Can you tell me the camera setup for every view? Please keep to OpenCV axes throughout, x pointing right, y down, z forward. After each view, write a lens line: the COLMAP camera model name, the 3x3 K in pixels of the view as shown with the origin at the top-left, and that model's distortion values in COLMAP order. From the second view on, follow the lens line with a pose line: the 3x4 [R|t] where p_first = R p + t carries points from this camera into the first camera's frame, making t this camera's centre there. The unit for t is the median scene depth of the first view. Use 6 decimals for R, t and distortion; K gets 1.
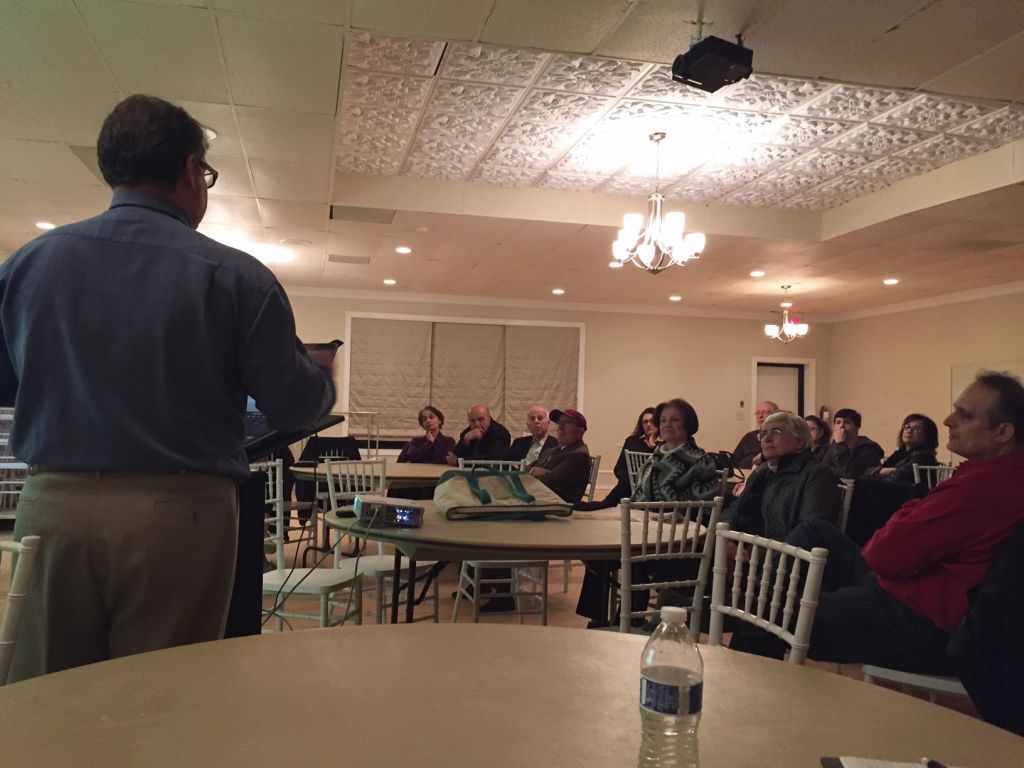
lens RADIAL K [[868.5, 0, 507.7], [0, 868.5, 379.4], [0, 0, 1]] dist [0.101851, -0.133321]
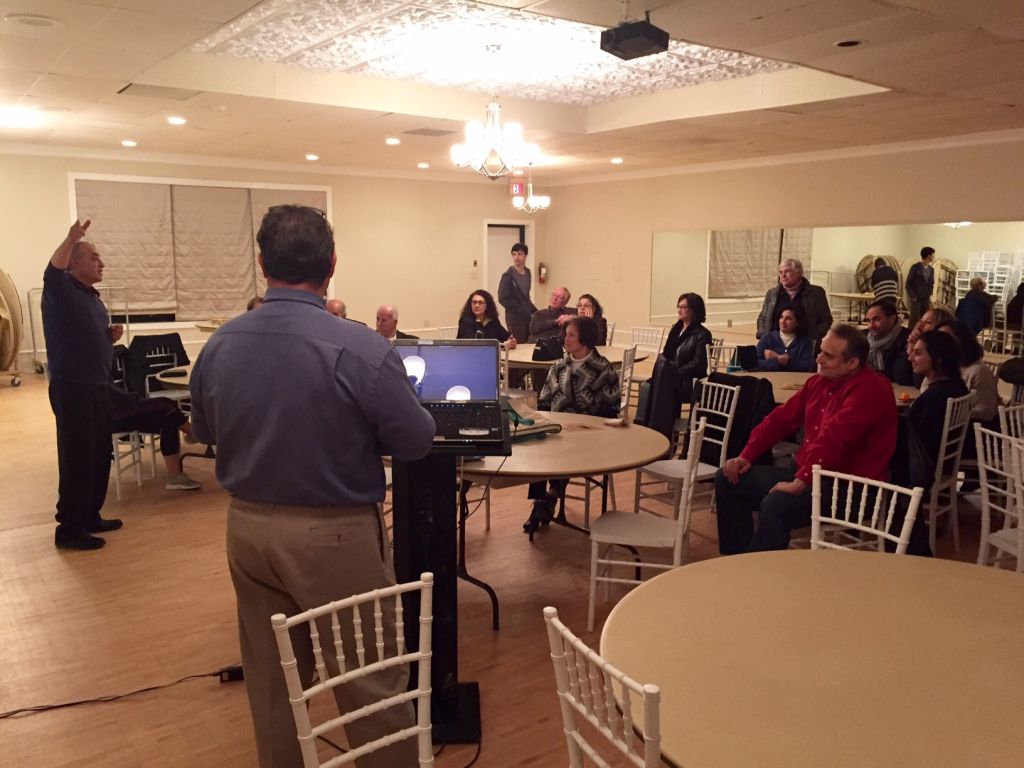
lens RADIAL K [[868.5, 0, 507.7], [0, 868.5, 379.4], [0, 0, 1]] dist [0.101851, -0.133321]
pose [[0.925786, -0.074059, 0.370723, -0.247164], [0.002331, 0.981724, 0.190298, -0.084628], [-0.378041, -0.175311, 0.909039, -0.056774]]
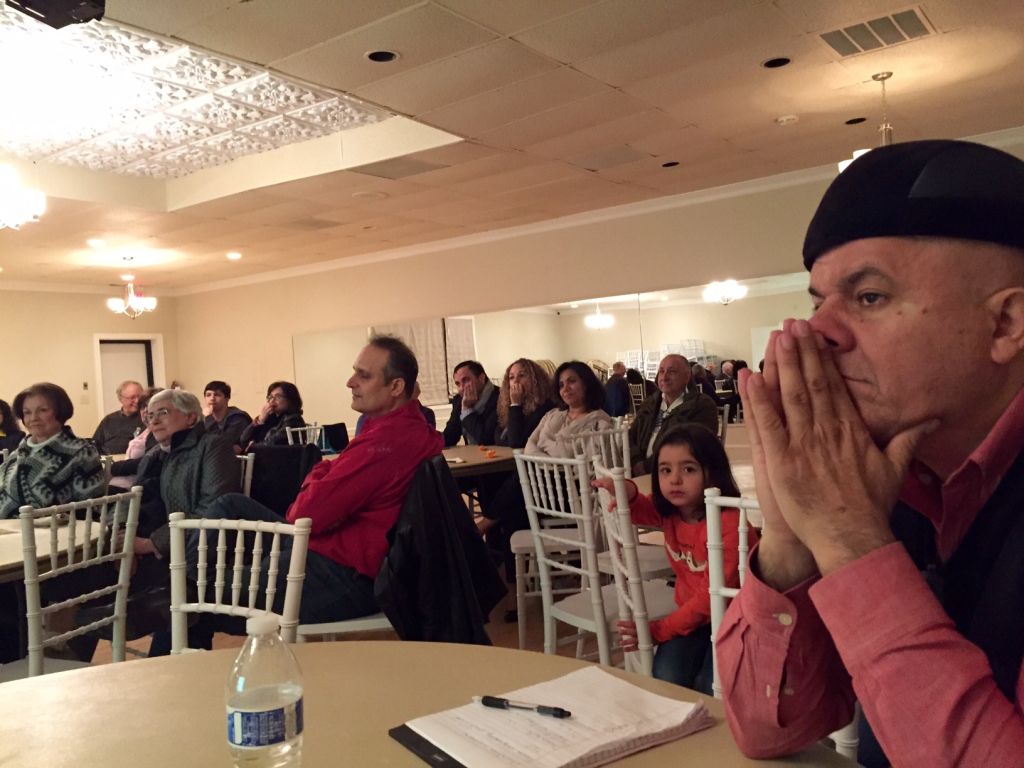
lens RADIAL K [[868.5, 0, 507.7], [0, 868.5, 379.4], [0, 0, 1]] dist [0.101851, -0.133321]
pose [[0.748192, -0.075702, 0.659149, -0.024285], [0.057024, 0.997130, 0.049792, 0.000959], [-0.661027, 0.000333, 0.750362, 0.031102]]
